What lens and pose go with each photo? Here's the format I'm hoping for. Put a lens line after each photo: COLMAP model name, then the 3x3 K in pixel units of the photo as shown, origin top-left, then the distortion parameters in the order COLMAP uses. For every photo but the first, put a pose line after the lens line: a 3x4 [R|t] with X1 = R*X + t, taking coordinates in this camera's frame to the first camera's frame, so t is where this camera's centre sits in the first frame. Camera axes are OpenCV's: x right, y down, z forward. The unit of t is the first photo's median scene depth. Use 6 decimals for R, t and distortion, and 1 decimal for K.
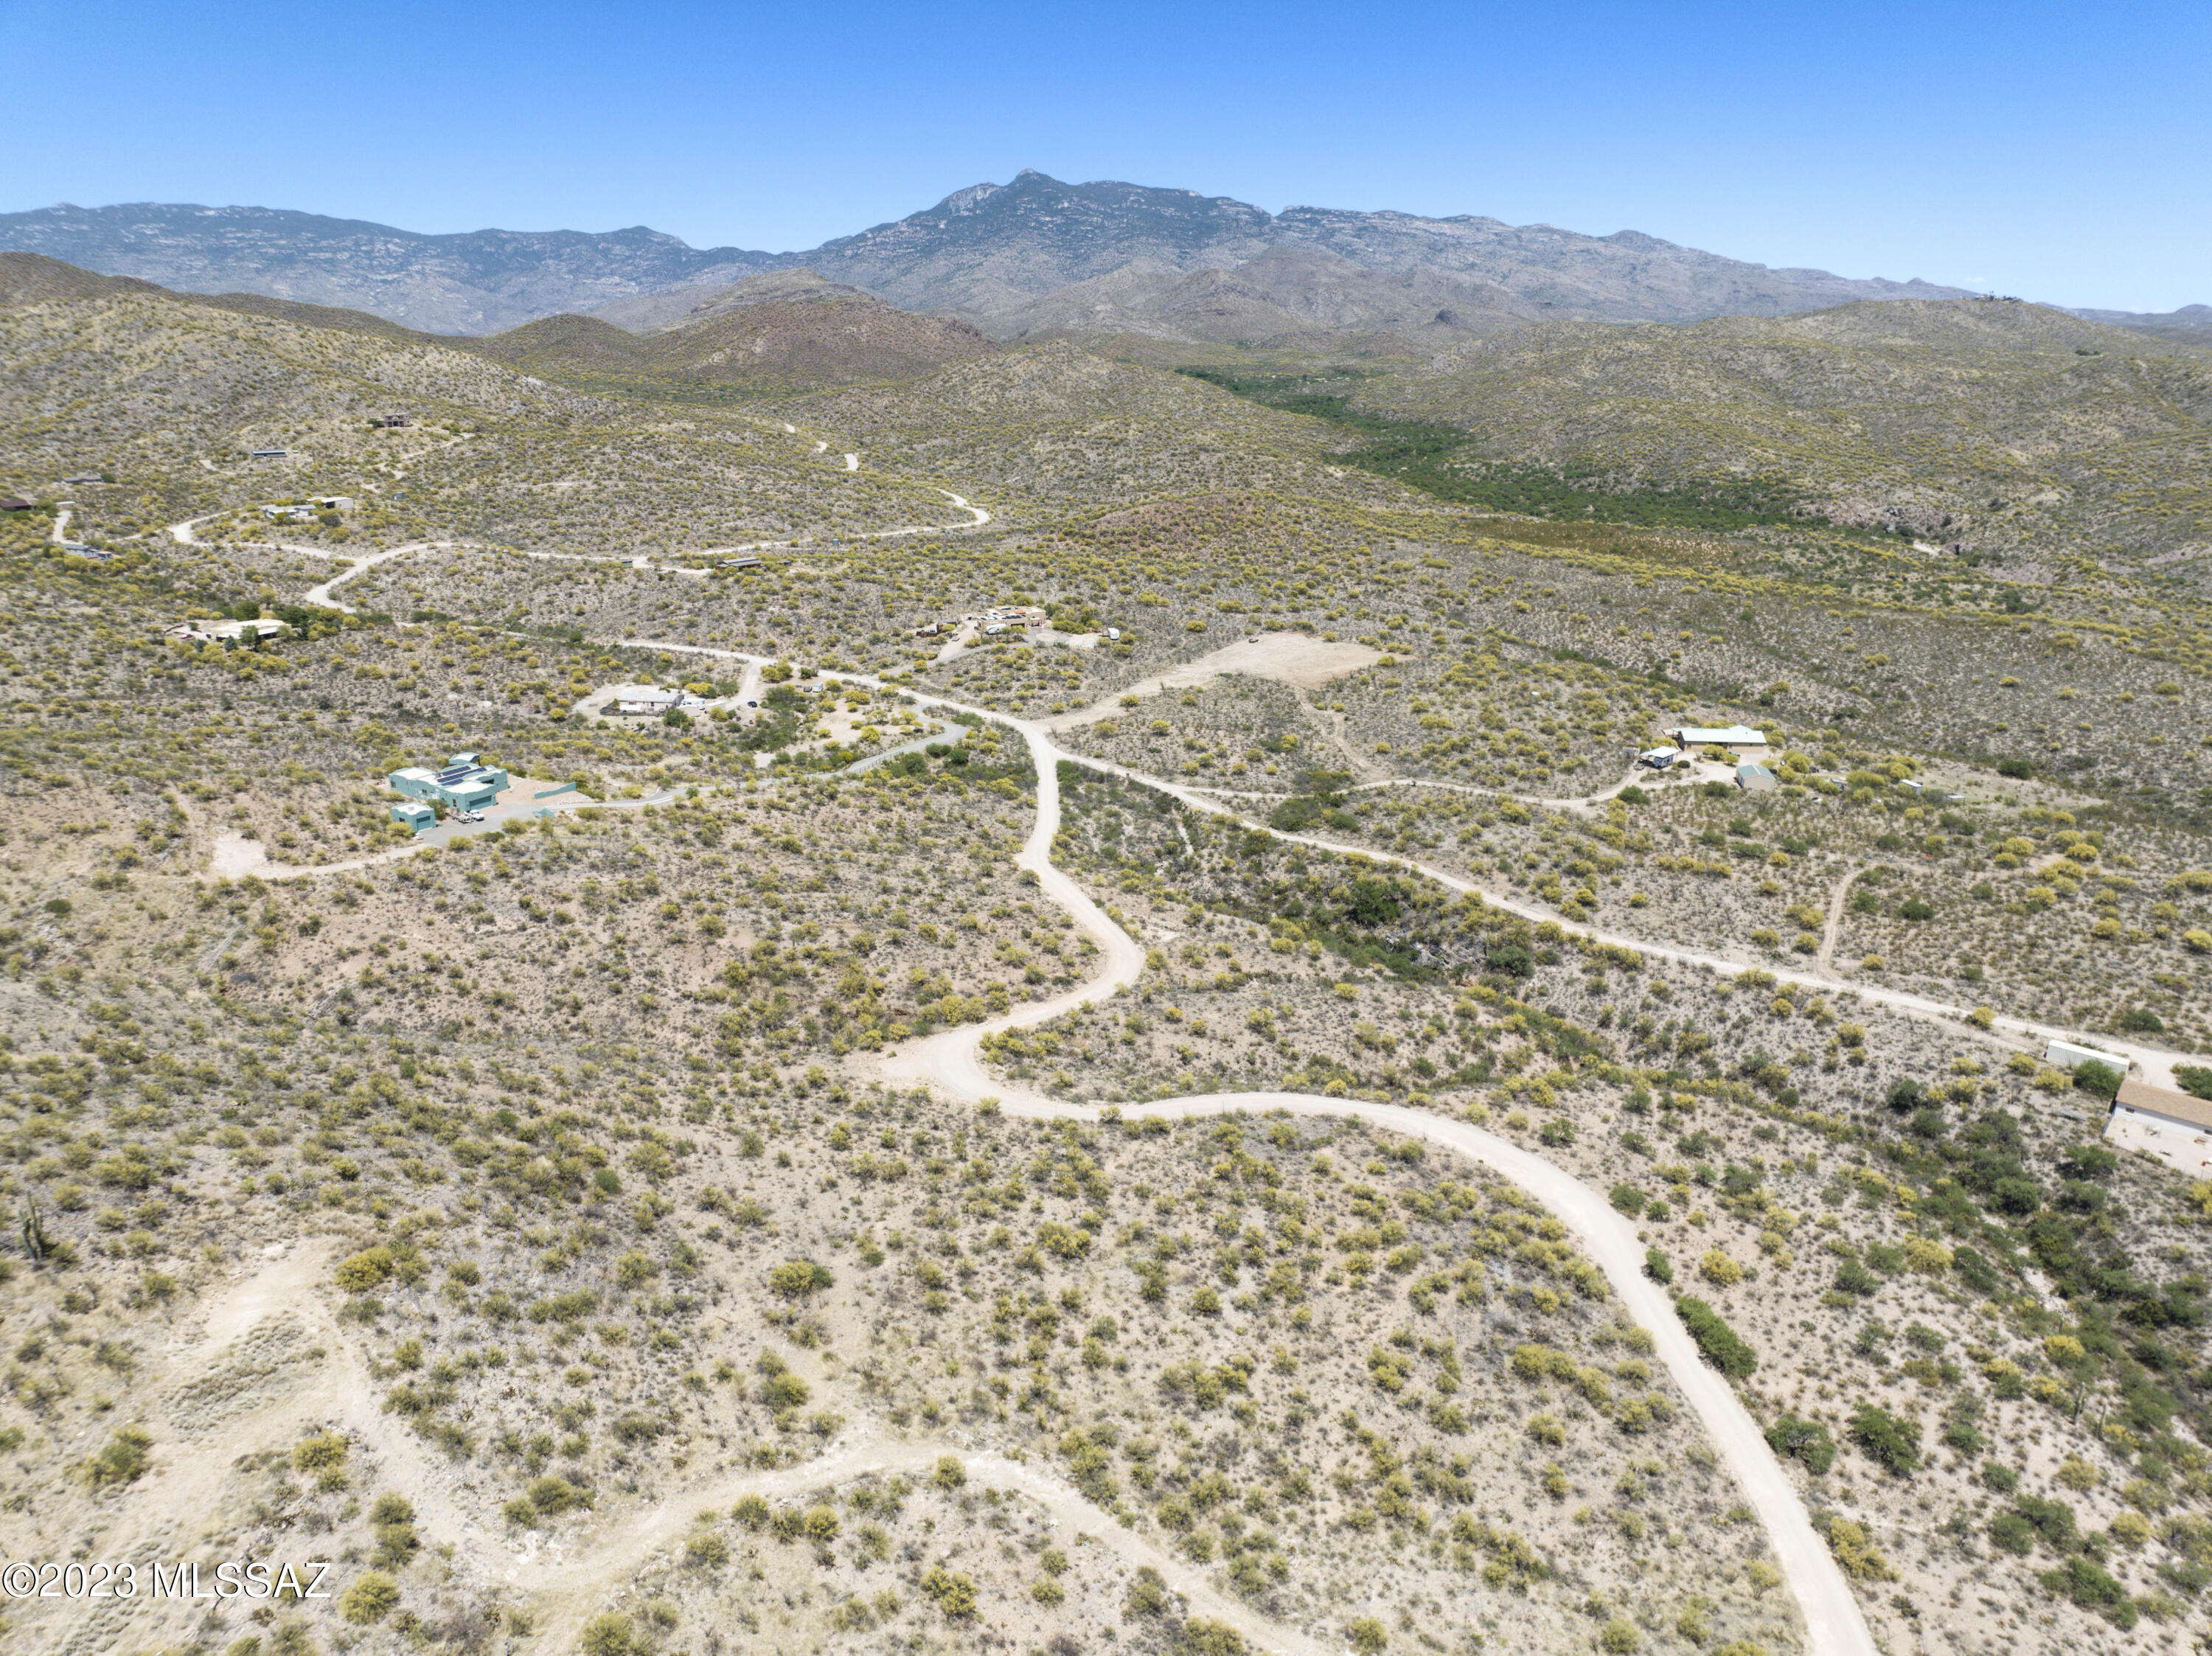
lens RADIAL K [[1539.0, 0, 1110.1], [0, 1539.0, 828.6], [0, 0, 1]] dist [-0.028385, -0.015495]
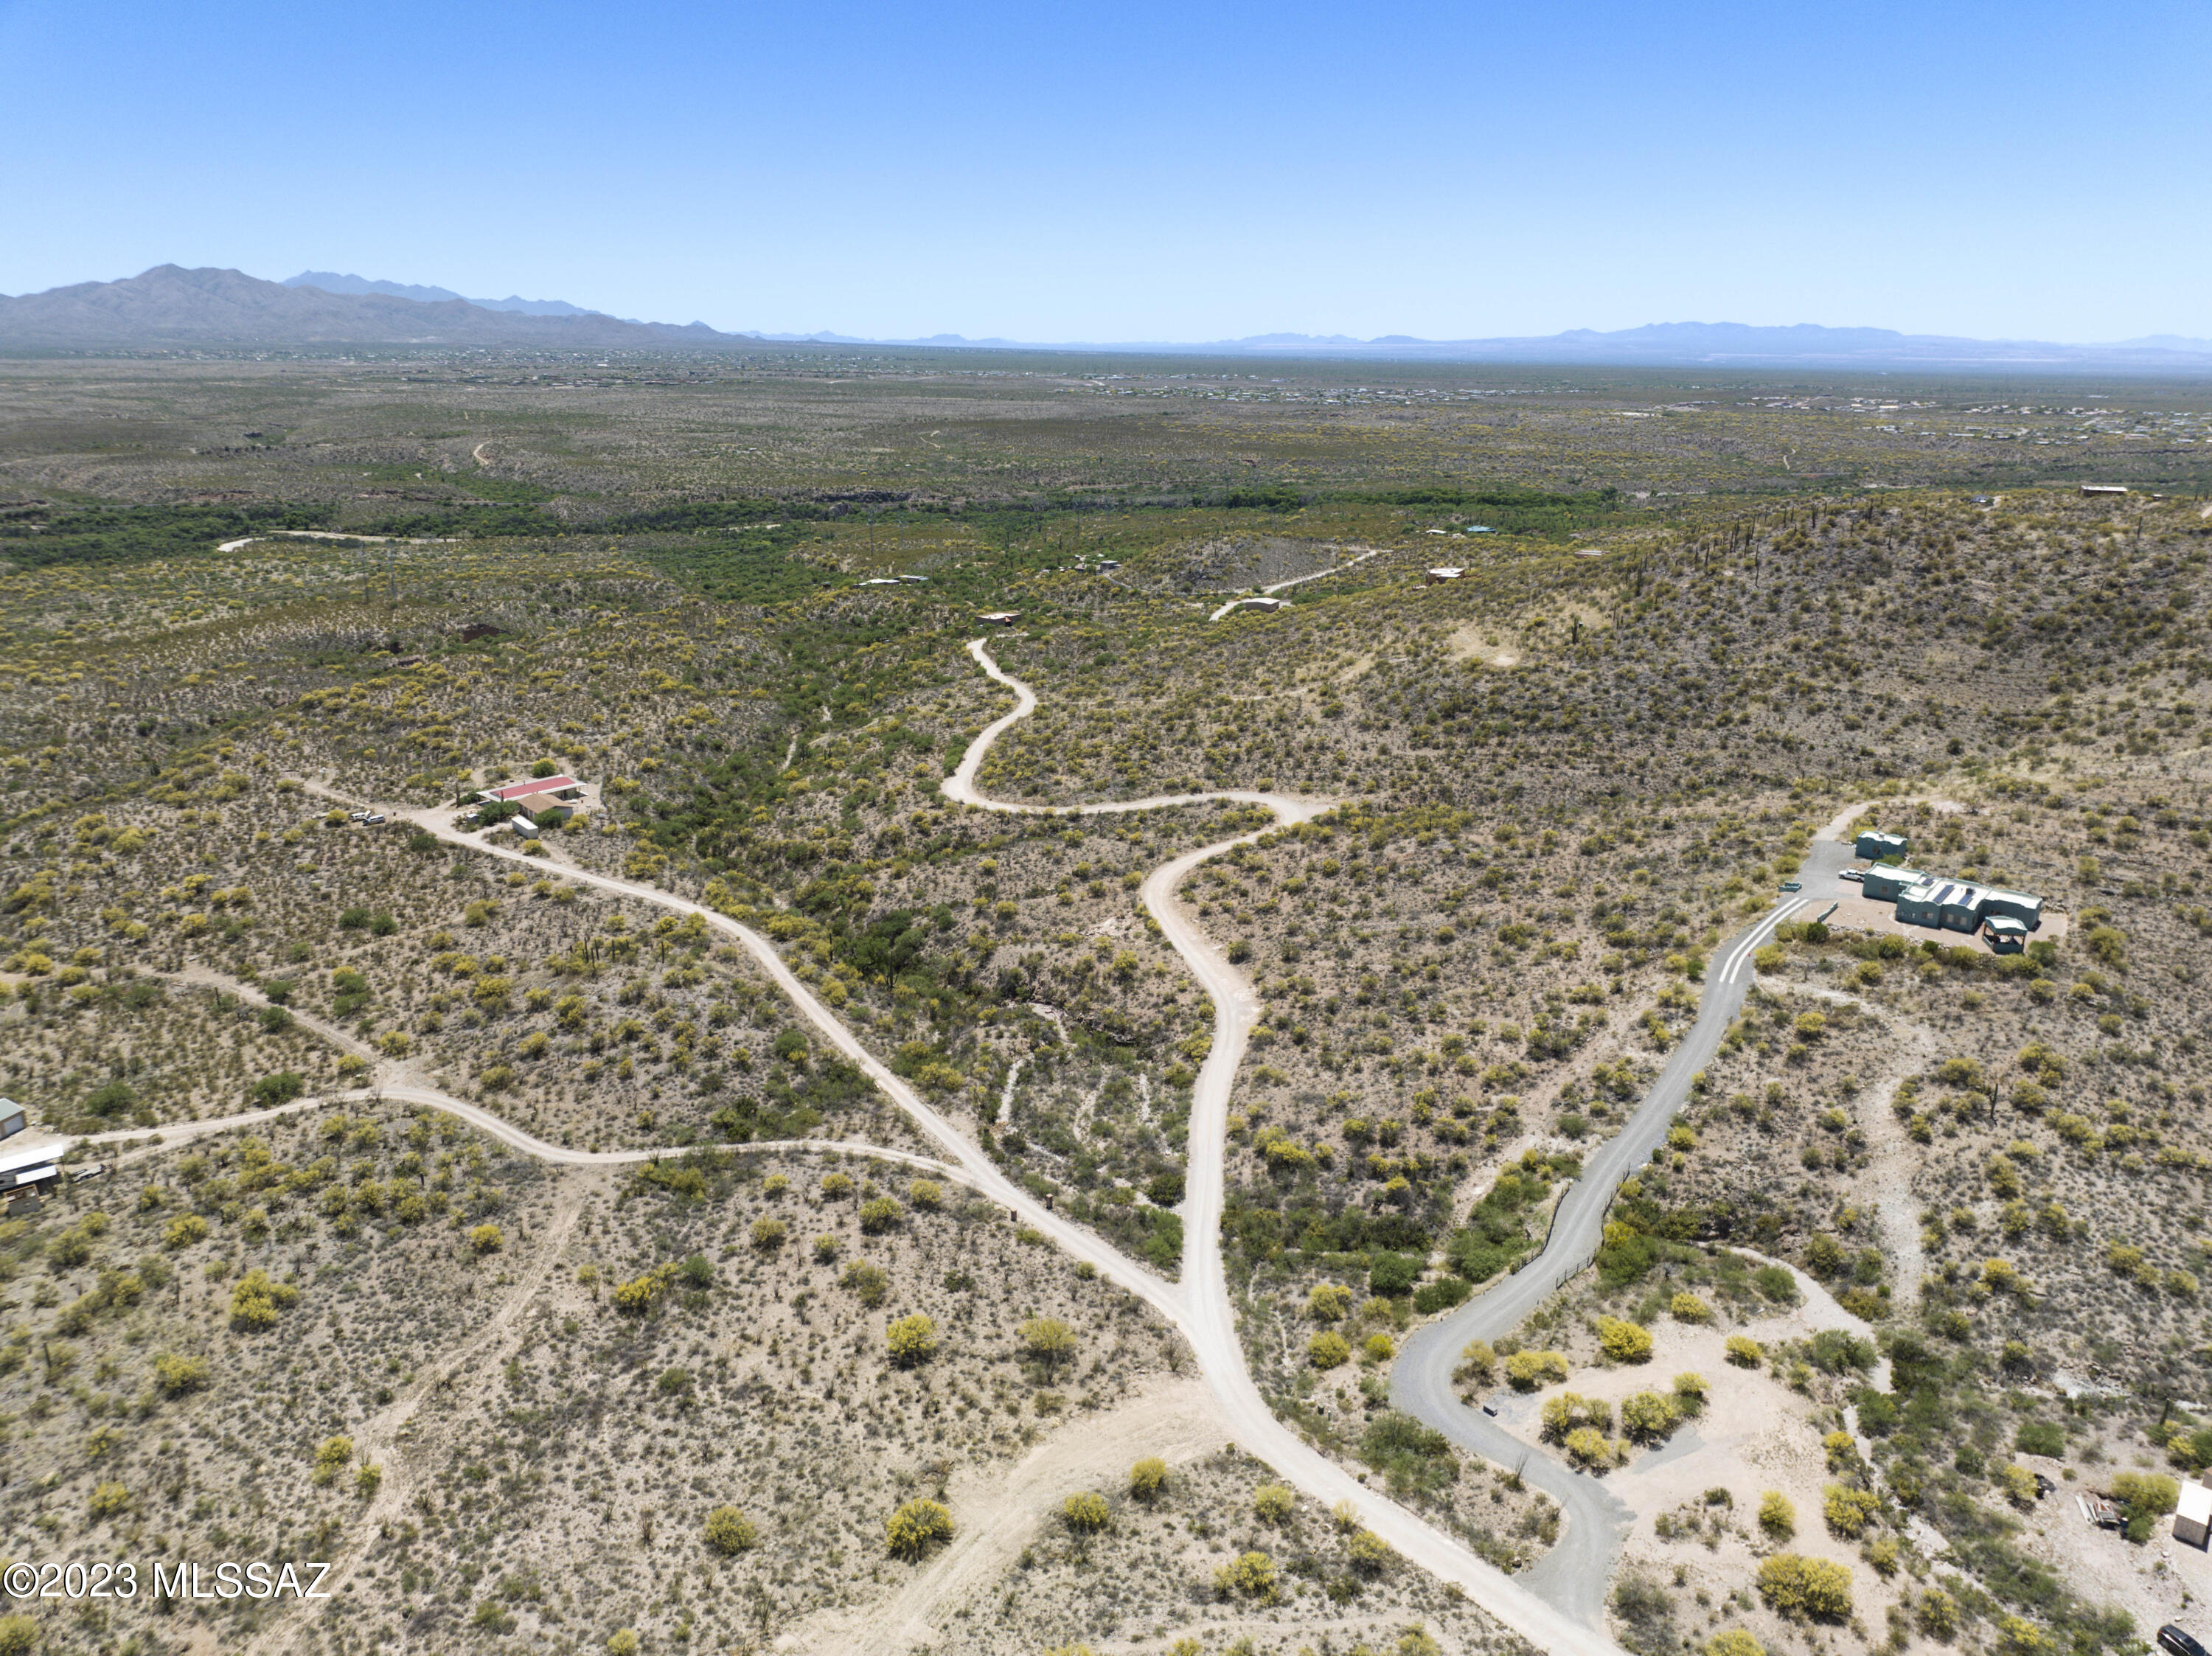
lens RADIAL K [[1539.0, 0, 1108.8], [0, 1539.0, 825.4], [0, 0, 1]] dist [-0.028385, -0.015495]
pose [[-0.990819, -0.032944, 0.131120, -0.099312], [0.049861, 0.812445, 0.580902, -0.600040], [-0.125665, 0.582107, -0.803343, 1.833984]]
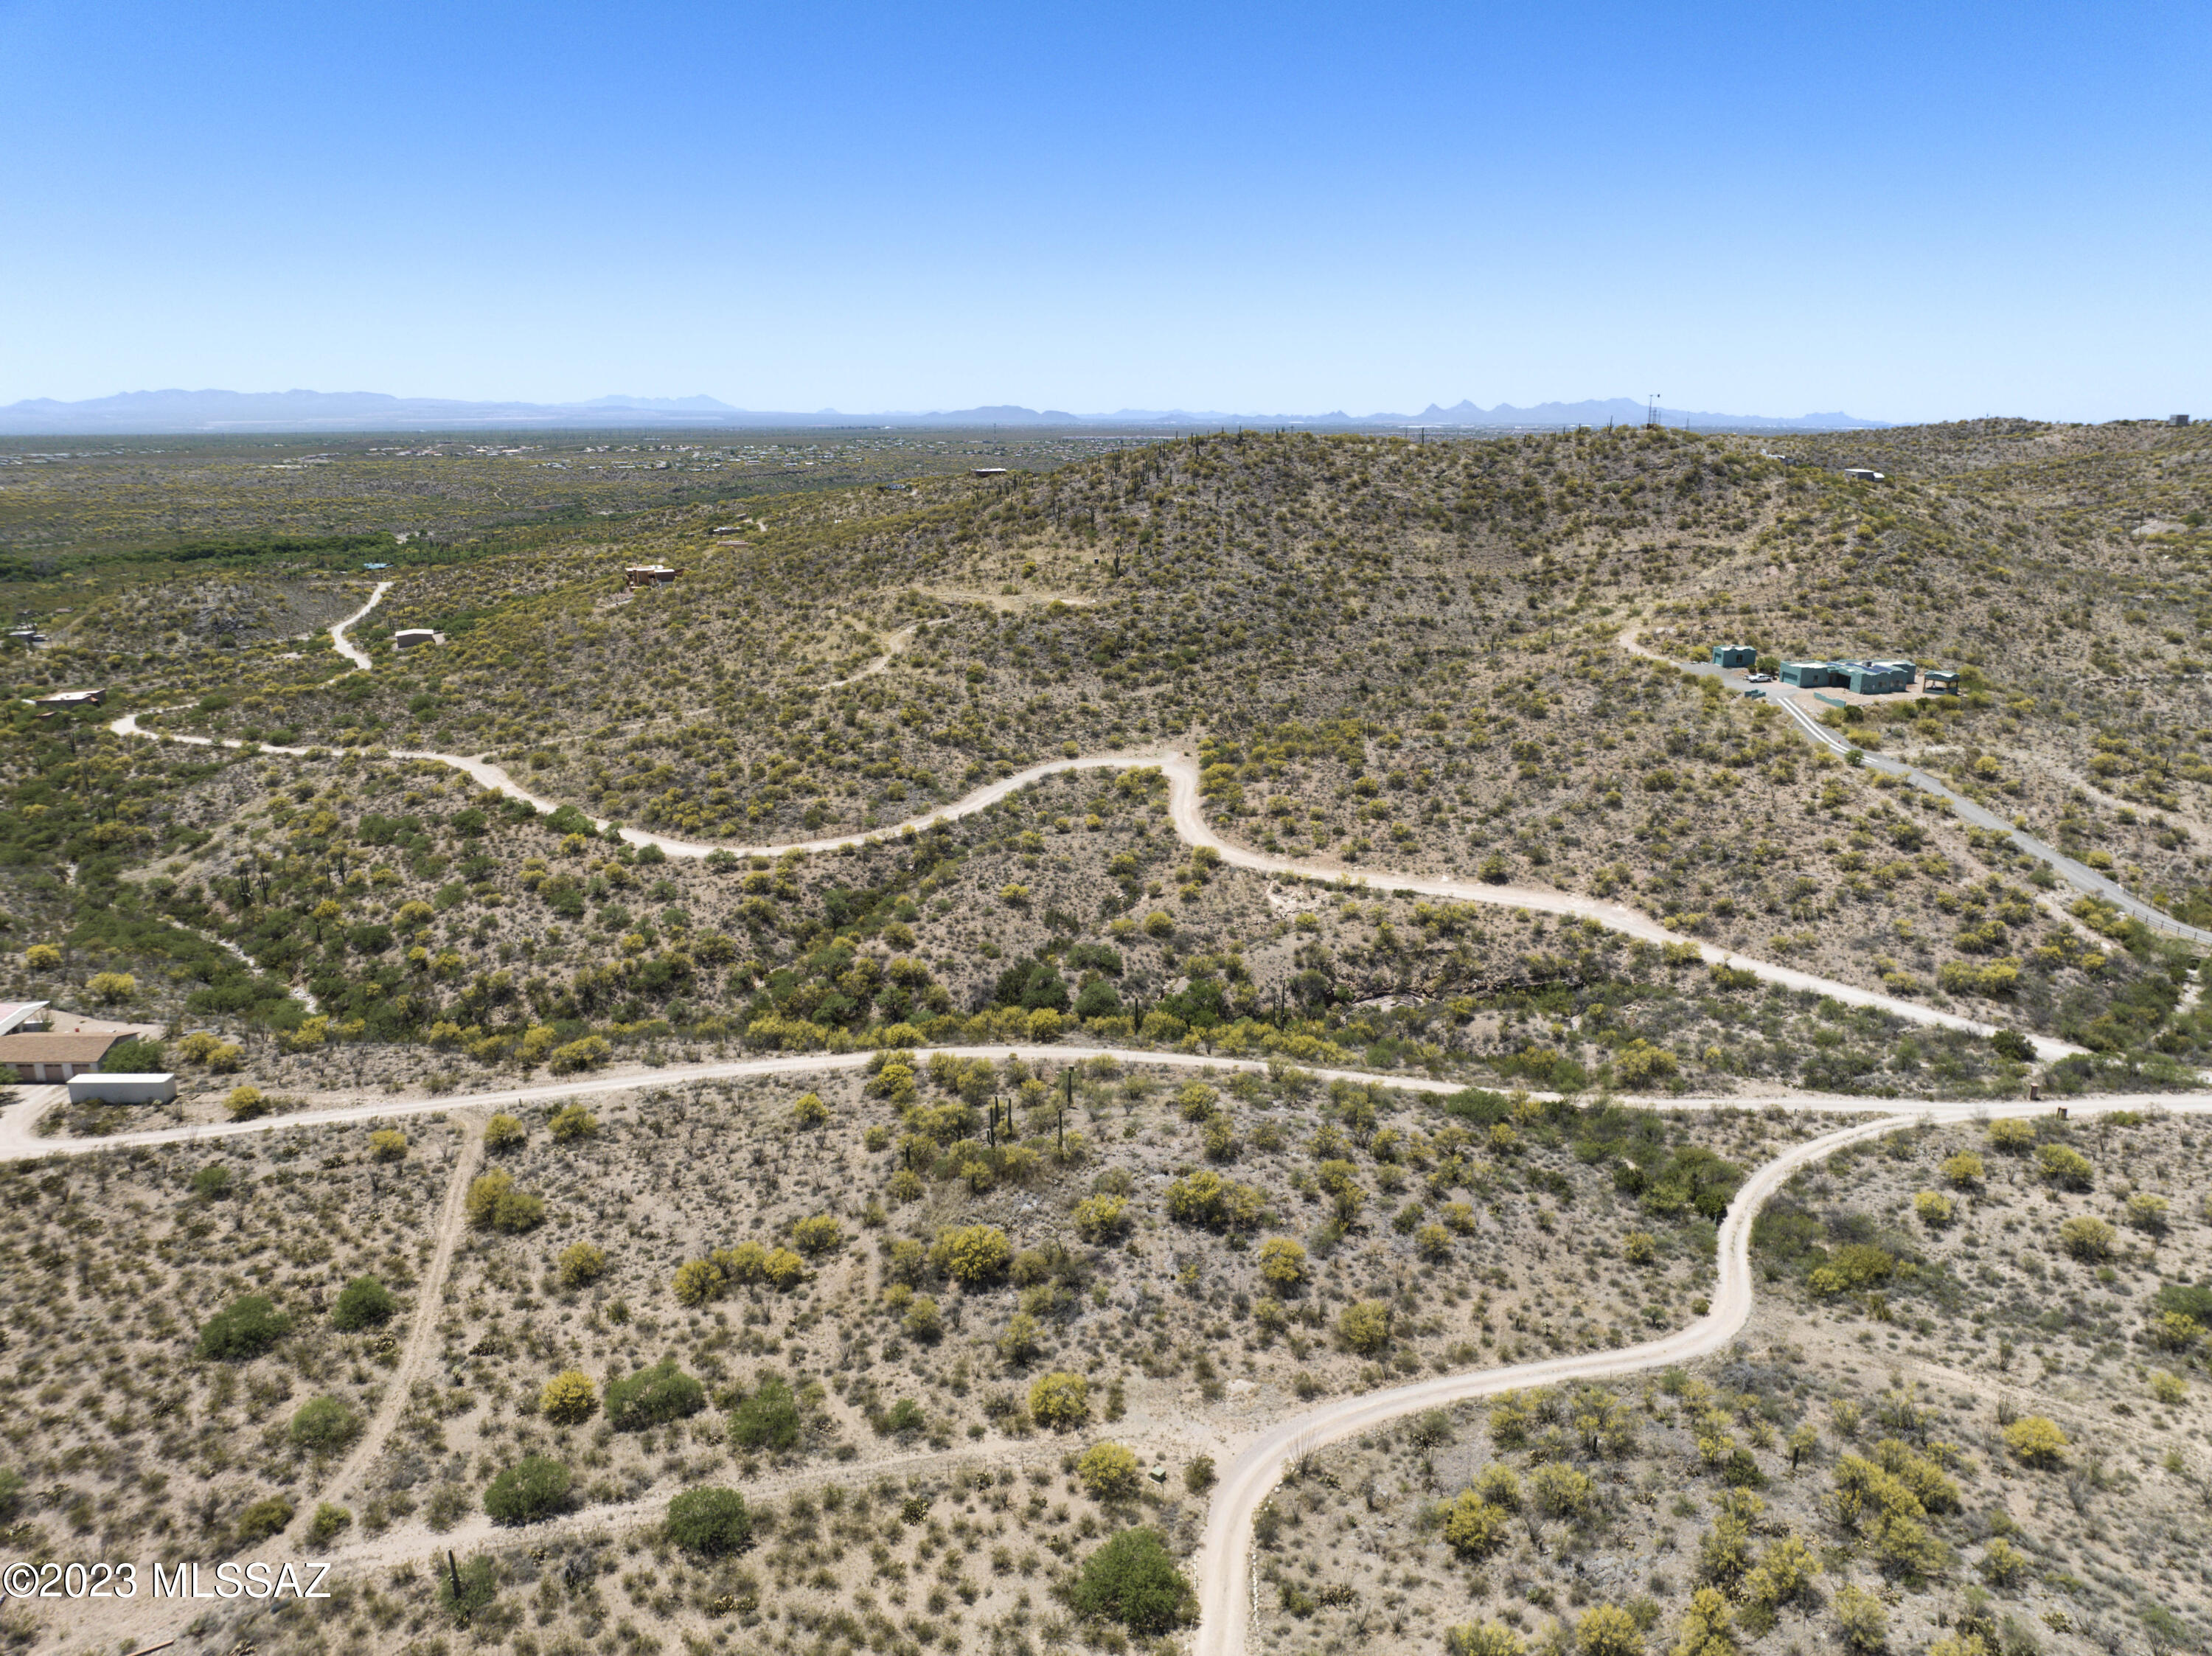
lens RADIAL K [[1539.0, 0, 1111.3], [0, 1539.0, 826.7], [0, 0, 1]] dist [-0.028385, -0.015495]
pose [[-0.728849, 0.186182, -0.658874, 0.647307], [-0.210723, 0.854608, 0.474595, -0.340836], [0.651440, 0.484748, -0.583648, 1.430009]]
